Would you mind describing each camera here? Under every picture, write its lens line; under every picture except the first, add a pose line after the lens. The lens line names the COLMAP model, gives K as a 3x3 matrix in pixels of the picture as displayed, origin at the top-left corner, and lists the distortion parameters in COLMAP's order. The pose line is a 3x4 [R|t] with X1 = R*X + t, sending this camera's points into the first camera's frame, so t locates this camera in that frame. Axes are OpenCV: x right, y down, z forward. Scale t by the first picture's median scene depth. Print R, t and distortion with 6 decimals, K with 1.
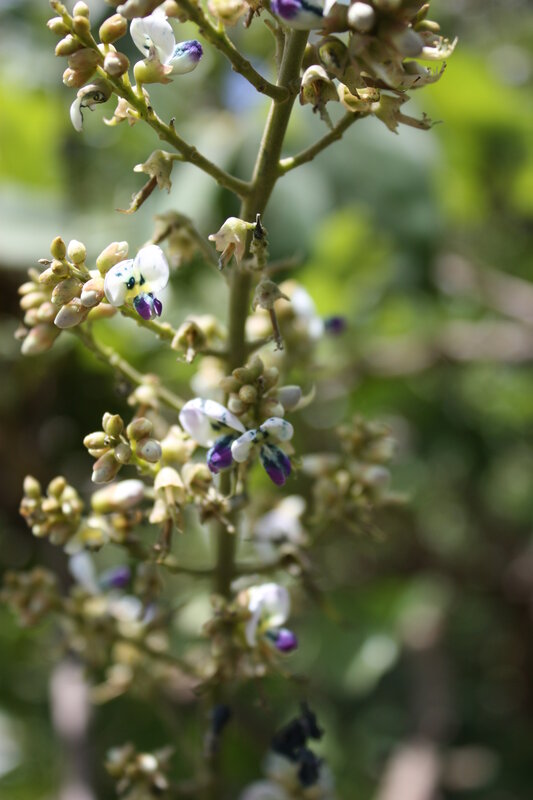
lens RADIAL K [[1149.7, 0, 266.5], [0, 1149.7, 400.0], [0, 0, 1]] dist [-0.183072, -0.006000]
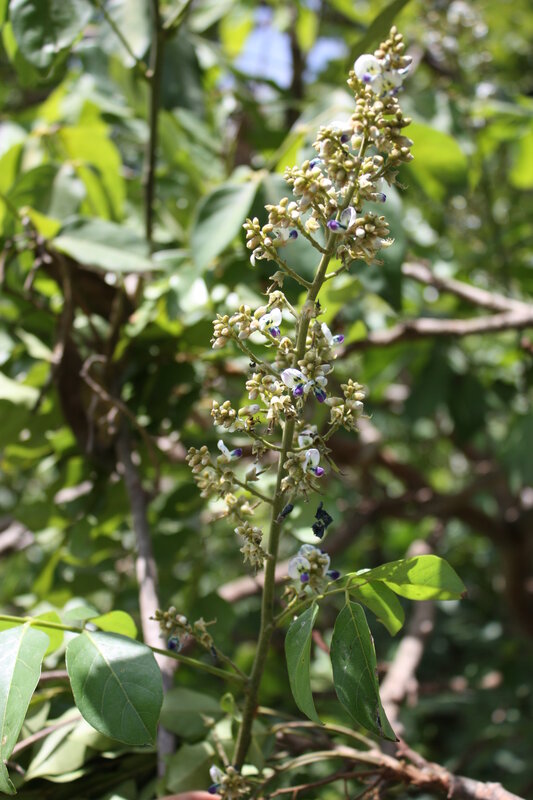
lens RADIAL K [[1149.7, 0, 266.5], [0, 1149.7, 400.0], [0, 0, 1]] dist [-0.183072, -0.006000]
pose [[0.999090, 0.026464, 0.033459, -0.200051], [-0.026219, 0.999626, -0.007746, 0.092227], [-0.033651, 0.006861, 0.999410, -1.577657]]
